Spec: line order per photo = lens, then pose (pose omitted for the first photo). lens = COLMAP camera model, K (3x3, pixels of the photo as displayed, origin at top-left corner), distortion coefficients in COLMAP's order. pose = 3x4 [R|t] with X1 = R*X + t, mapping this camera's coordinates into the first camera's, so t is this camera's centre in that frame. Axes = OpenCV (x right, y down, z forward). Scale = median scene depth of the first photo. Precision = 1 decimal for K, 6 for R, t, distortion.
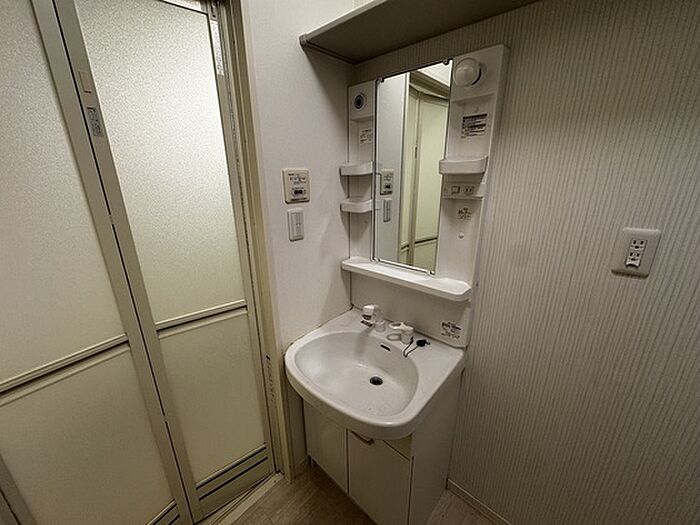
lens RADIAL K [[279.1, 0, 350.9], [0, 279.1, 261.5], [0, 0, 1]] dist [-0.001455, -0.000034]
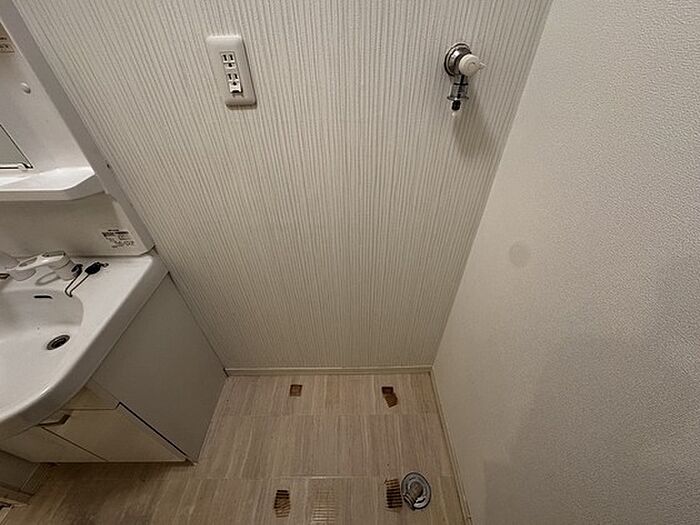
lens RADIAL K [[279.1, 0, 350.4], [0, 279.1, 262.8], [0, 0, 1]] dist [-0.001455, -0.000034]
pose [[0.733569, -0.440121, 0.517852, 0.394263], [0.214190, 0.872867, 0.438435, 0.109127], [-0.644980, -0.210704, 0.734578, 0.040557]]
